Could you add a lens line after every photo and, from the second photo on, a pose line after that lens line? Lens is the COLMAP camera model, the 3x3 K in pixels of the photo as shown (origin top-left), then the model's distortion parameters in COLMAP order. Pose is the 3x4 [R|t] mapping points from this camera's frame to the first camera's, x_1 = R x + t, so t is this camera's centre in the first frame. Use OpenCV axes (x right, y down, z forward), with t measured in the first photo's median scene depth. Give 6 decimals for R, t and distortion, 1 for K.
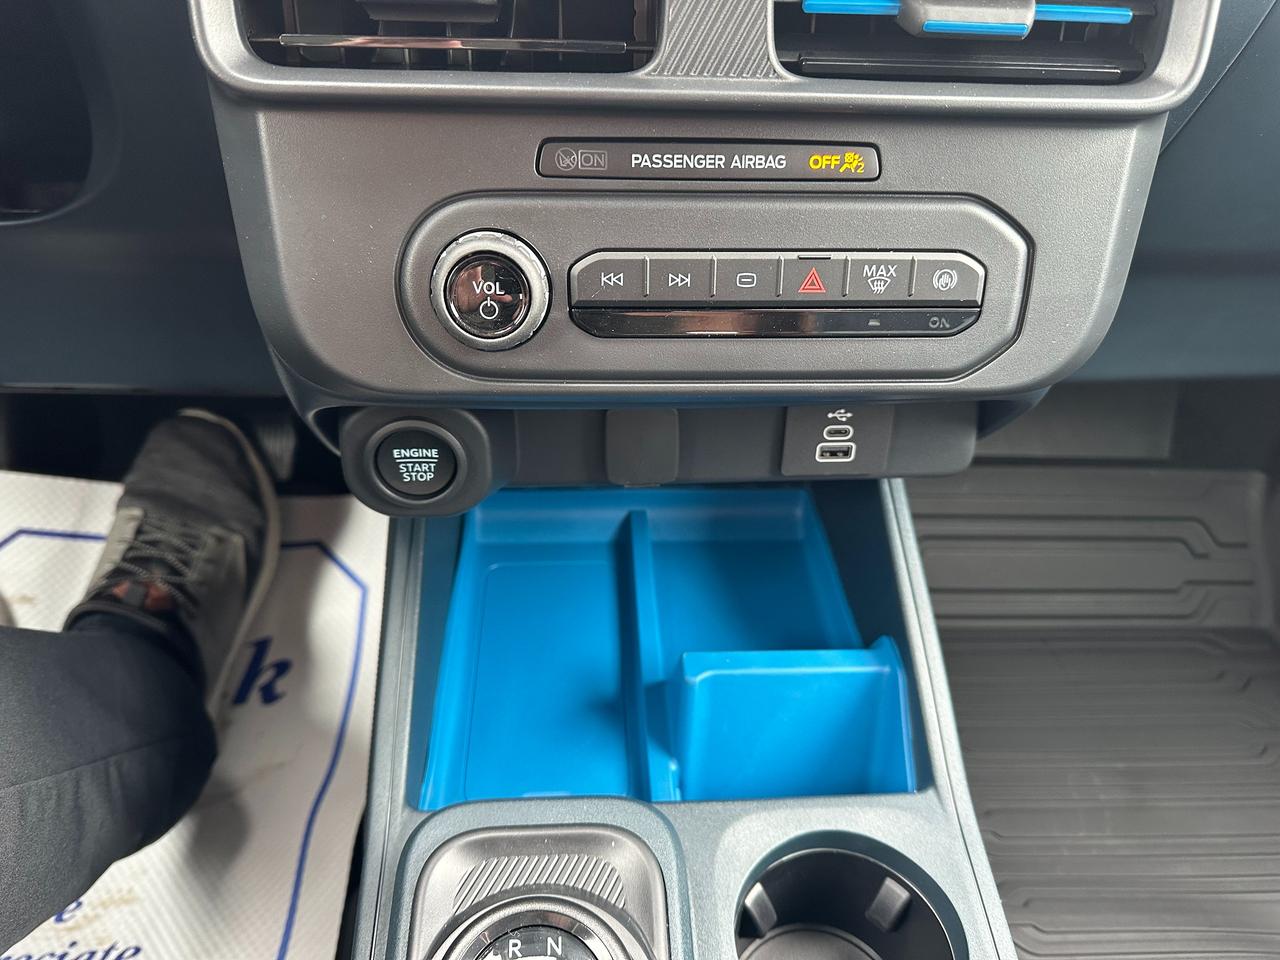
lens RADIAL K [[947.4, 0, 640.0], [0, 947.4, 480.0], [0, 0, 1]] dist [-0.004052, -0.038465]
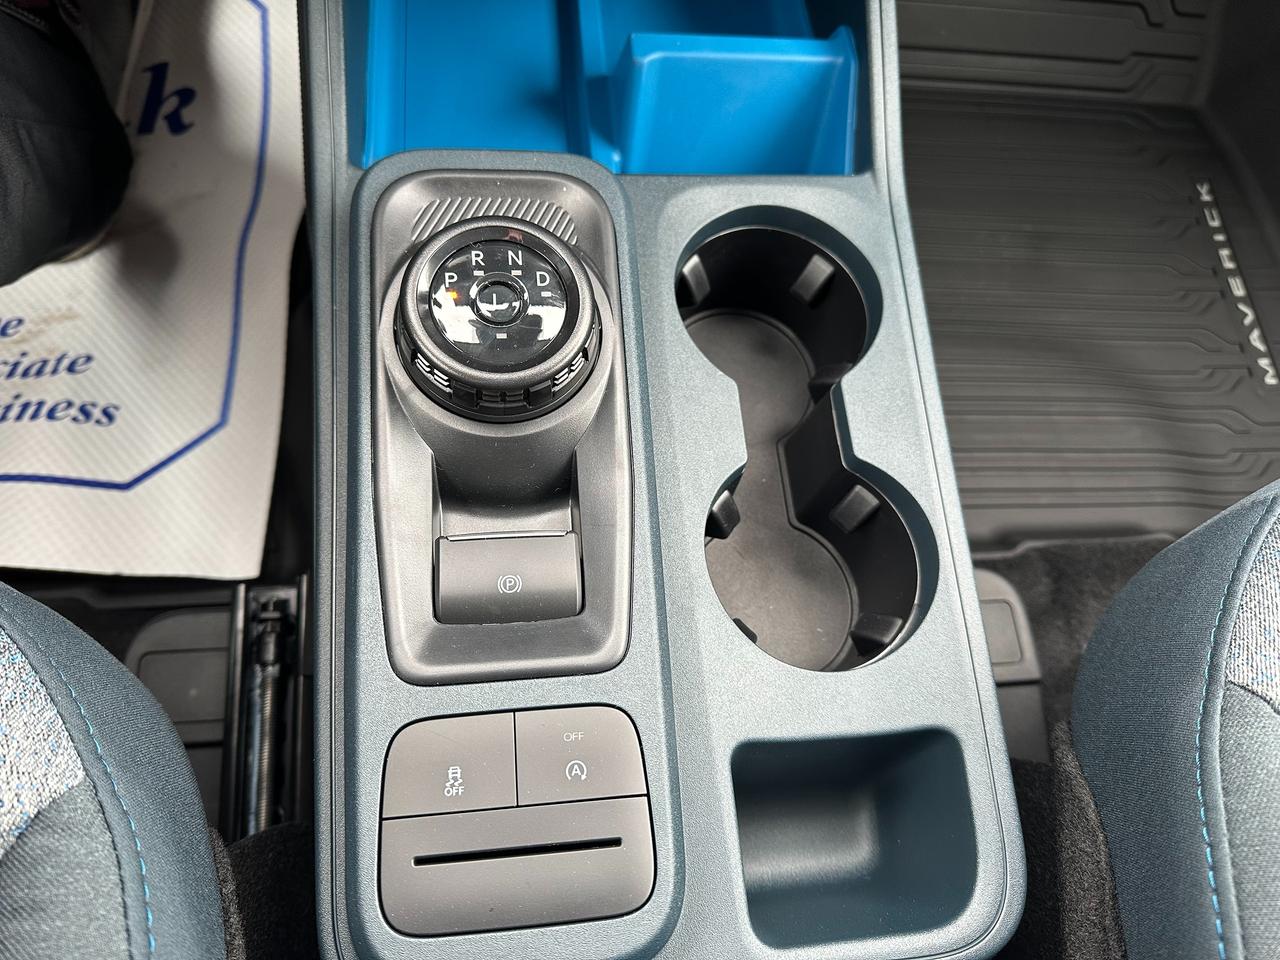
lens RADIAL K [[931.7, 0, 640.0], [0, 931.7, 480.0], [0, 0, 1]] dist [0.056397, -0.123596]
pose [[0.995778, 0.009683, 0.091279, -0.027131], [-0.052747, 0.874200, 0.482692, 0.121488], [-0.075122, -0.485469, 0.871020, -0.032955]]
